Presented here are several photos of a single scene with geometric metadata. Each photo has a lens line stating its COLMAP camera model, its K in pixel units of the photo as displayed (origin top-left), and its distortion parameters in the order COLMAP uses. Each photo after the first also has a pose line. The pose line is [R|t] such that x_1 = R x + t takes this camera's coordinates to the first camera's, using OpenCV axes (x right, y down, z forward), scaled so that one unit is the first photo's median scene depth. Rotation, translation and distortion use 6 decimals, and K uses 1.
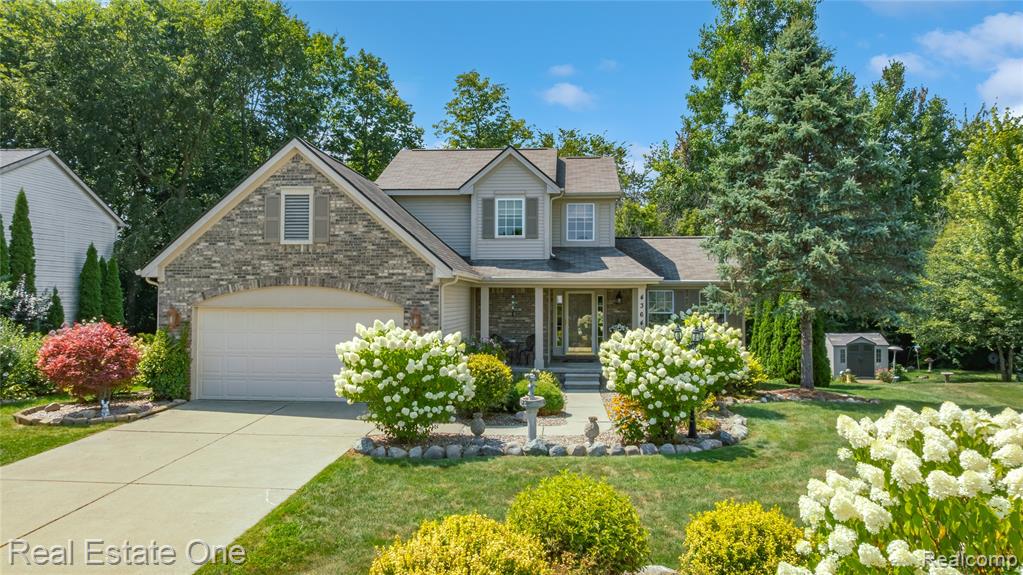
lens RADIAL K [[720.8, 0, 511.5], [0, 720.8, 287.5], [0, 0, 1]] dist [-0.017314, -0.004395]
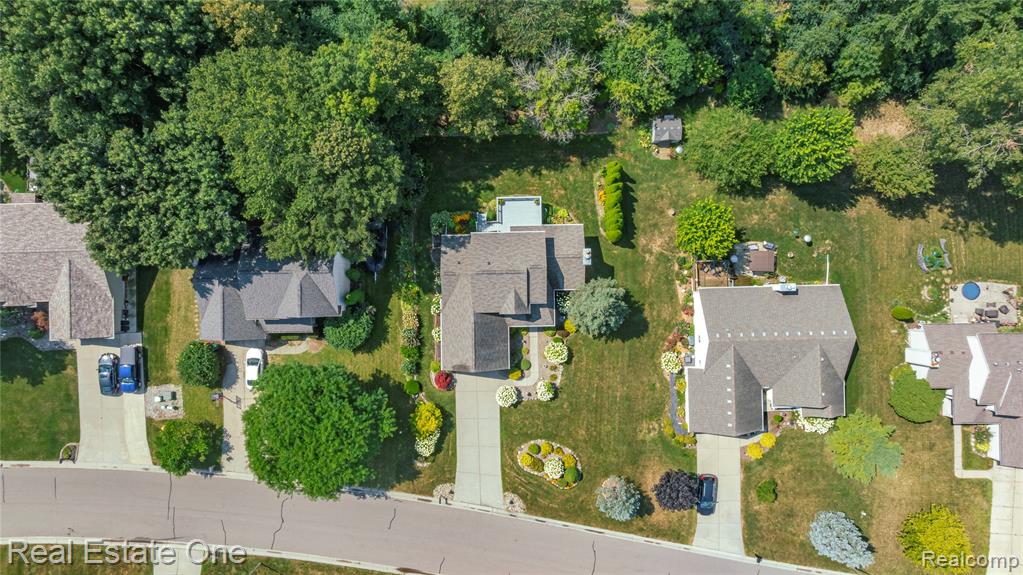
lens RADIAL K [[720.8, 0, 511.5], [0, 720.8, 287.5], [0, 0, 1]] dist [-0.017314, -0.004395]
pose [[0.995063, -0.099246, -0.000396, -0.004185], [0.000357, -0.000411, 1.000000, -3.945684], [-0.099247, -0.995063, -0.000373, 1.226617]]
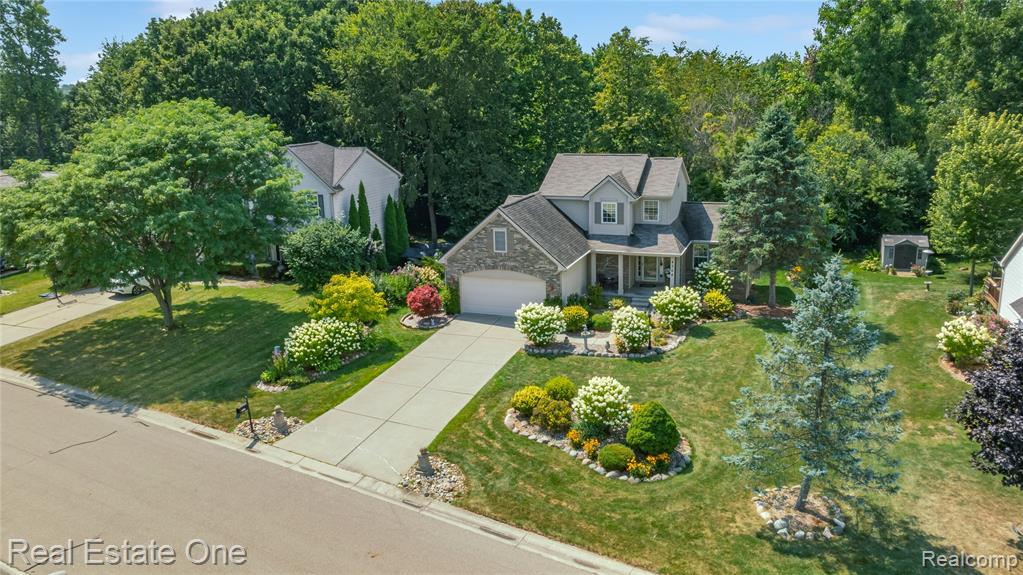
lens RADIAL K [[758.5, 0, 524.5], [0, 758.5, 276.1], [0, 0, 1]] dist [-0.009260, -0.006879]
pose [[0.964215, 0.039620, -0.262146, 0.342917], [0.029293, 0.966796, 0.253865, -0.492764], [0.263499, -0.252459, 0.931038, -1.042047]]
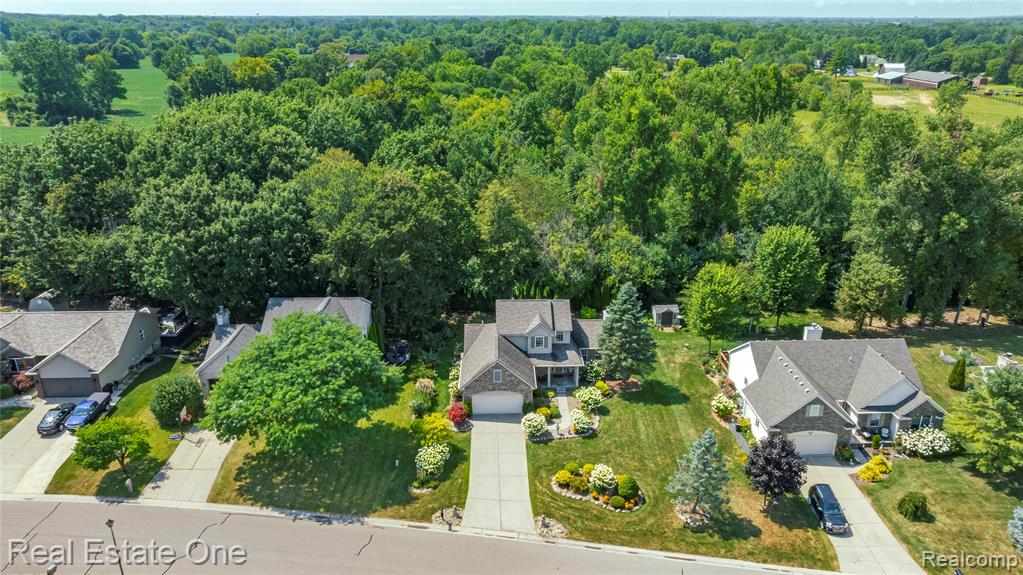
lens RADIAL K [[720.8, 0, 511.5], [0, 720.8, 287.5], [0, 0, 1]] dist [-0.017314, -0.004395]
pose [[0.994423, -0.037457, 0.098589, -0.497837], [-0.001079, 0.931144, 0.364650, -1.710423], [-0.105459, -0.362722, 0.925911, -2.190812]]
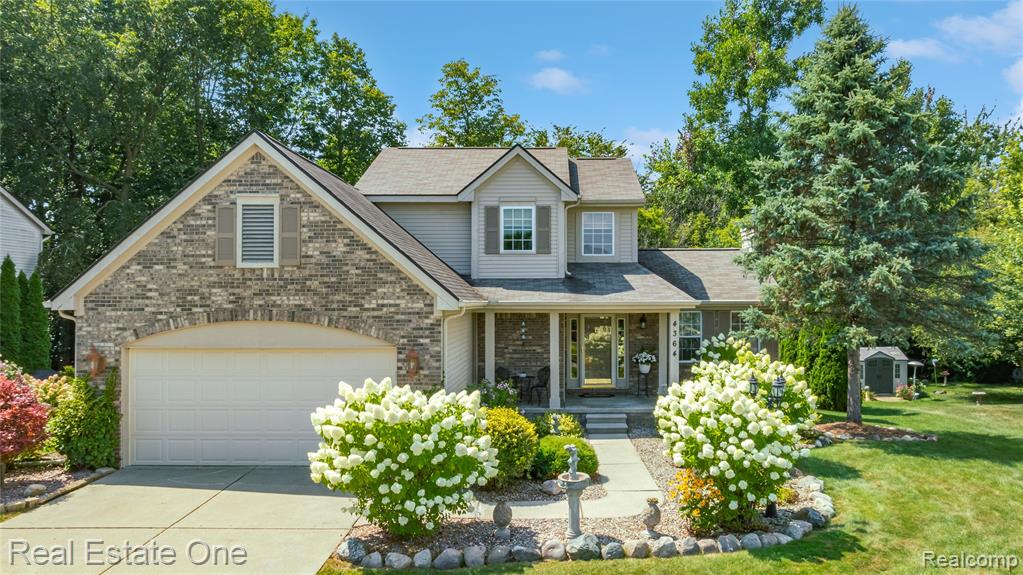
lens RADIAL K [[743.4, 0, 553.8], [0, 743.4, 295.7], [0, 0, 1]] dist [-0.022504, 0.006422]
pose [[0.996562, -0.005004, 0.082702, -0.035806], [0.004306, 0.999954, 0.008619, -0.028472], [-0.082742, -0.008233, 0.996537, 0.136095]]
